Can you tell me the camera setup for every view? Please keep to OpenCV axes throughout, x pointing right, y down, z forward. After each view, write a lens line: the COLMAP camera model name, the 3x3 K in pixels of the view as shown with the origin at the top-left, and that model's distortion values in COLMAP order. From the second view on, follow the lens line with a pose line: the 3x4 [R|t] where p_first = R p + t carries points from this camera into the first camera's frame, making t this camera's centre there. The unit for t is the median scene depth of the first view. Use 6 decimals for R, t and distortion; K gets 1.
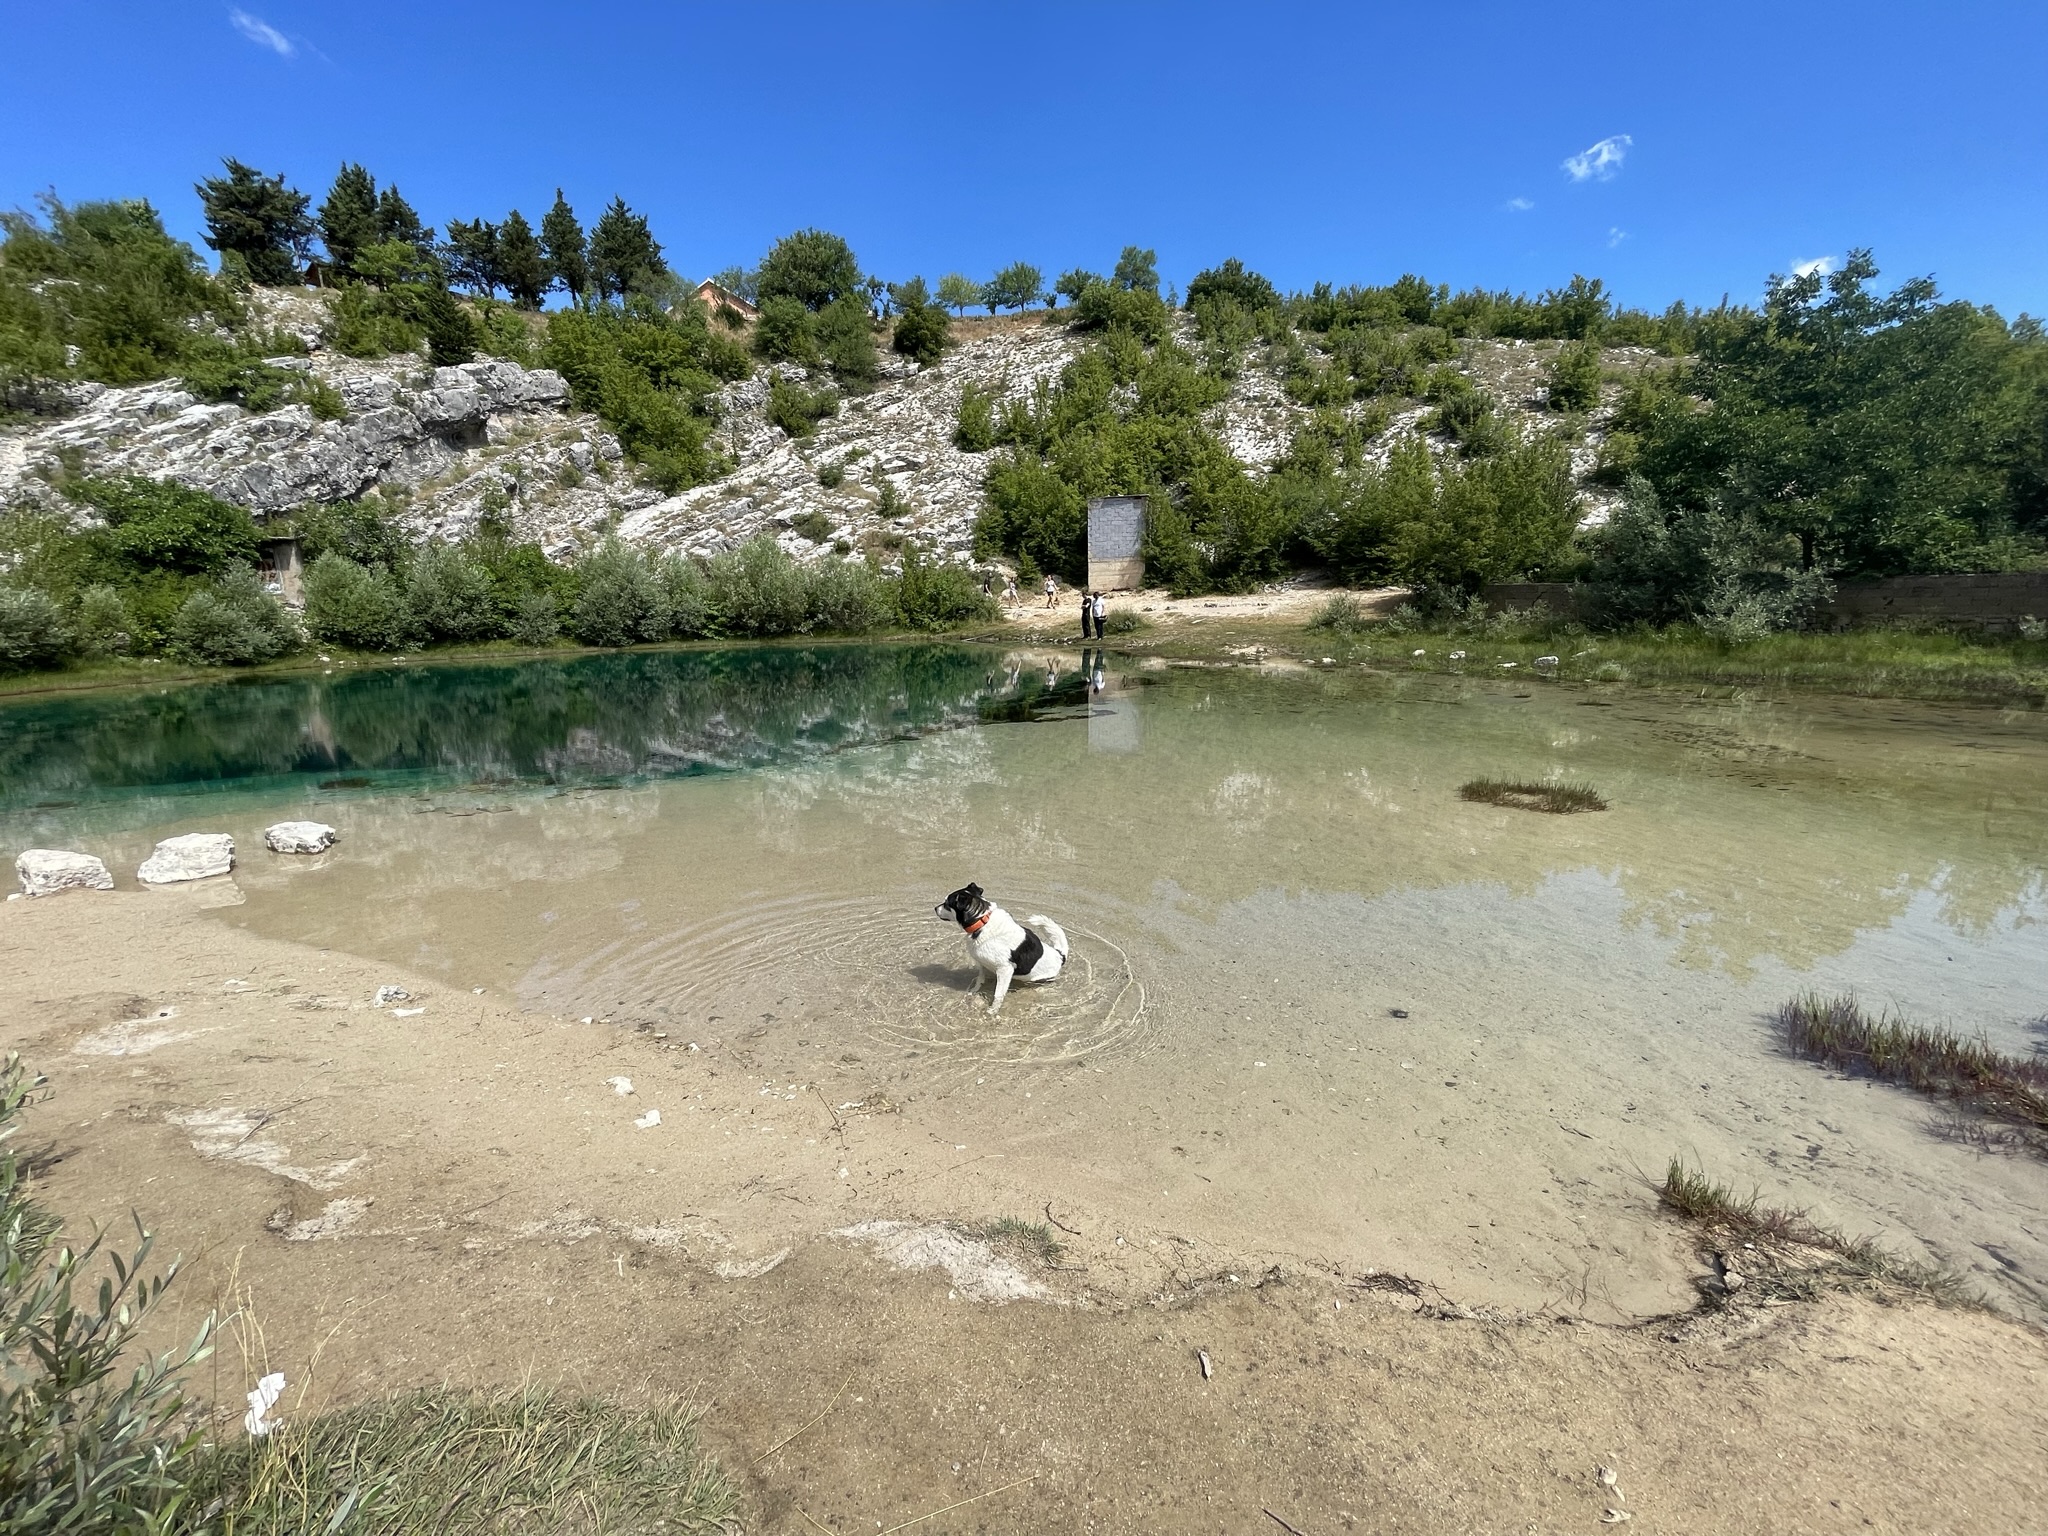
lens RADIAL K [[831.4, 0, 1018.6], [0, 831.4, 774.5], [0, 0, 1]] dist [-0.004370, 0.001309]
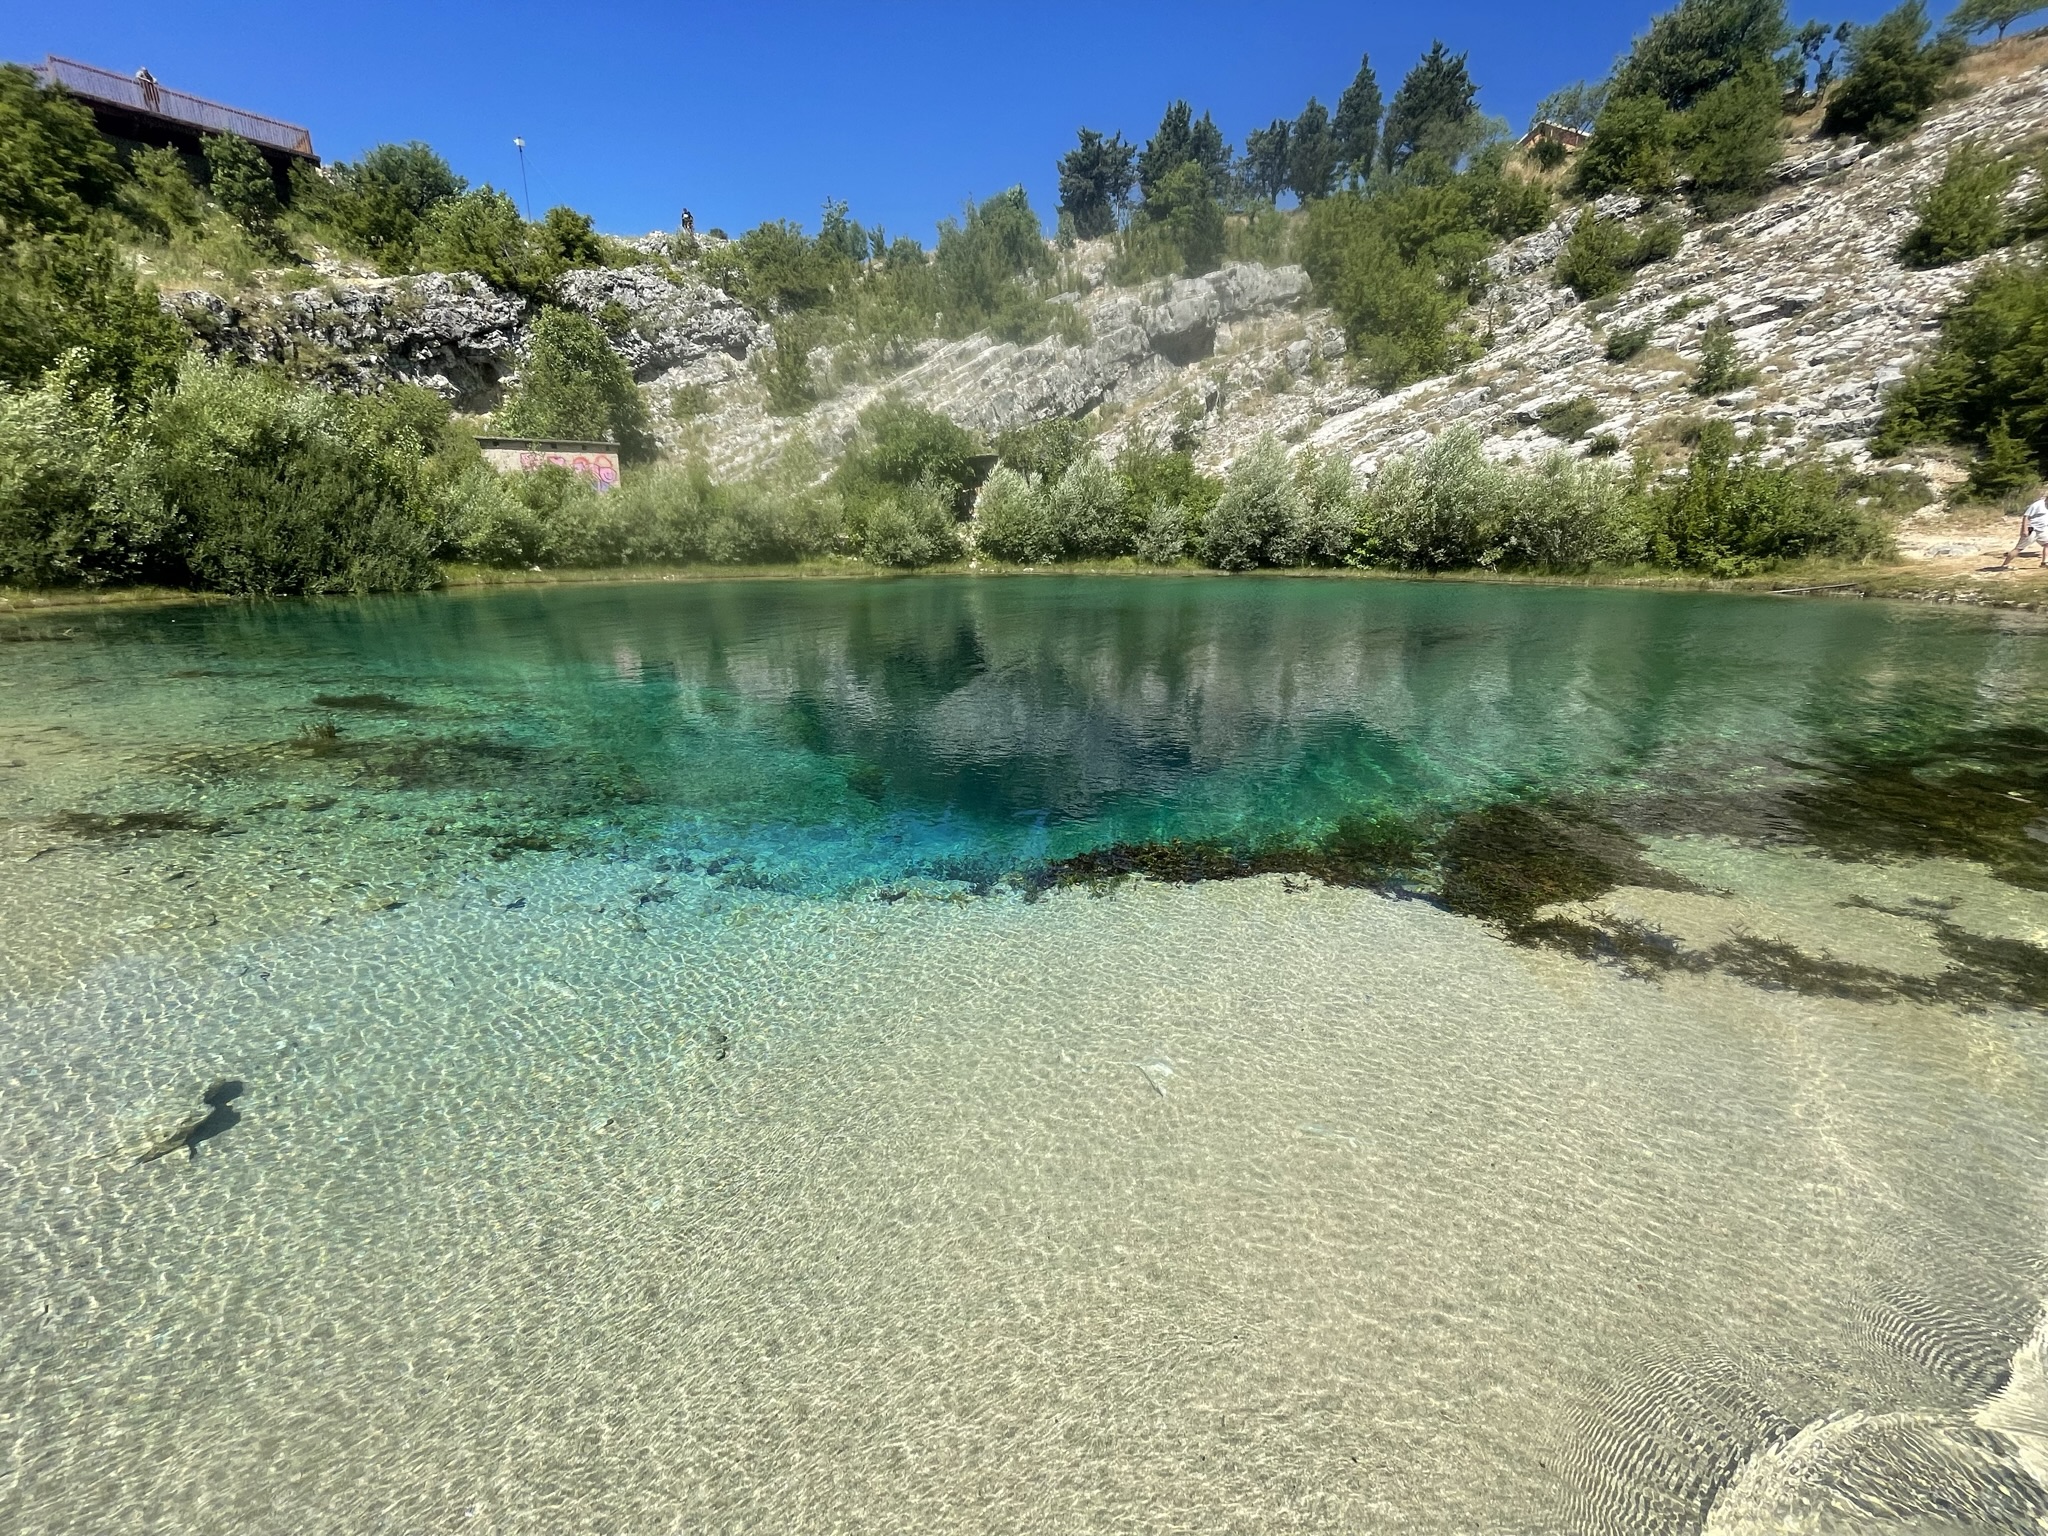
lens RADIAL K [[831.4, 0, 1020.4], [0, 831.4, 769.9], [0, 0, 1]] dist [-0.004370, 0.001309]
pose [[0.656955, 0.224170, -0.719832, 0.020695], [-0.174303, 0.974067, 0.144266, -0.027388], [0.733504, 0.030693, 0.678992, 0.187994]]
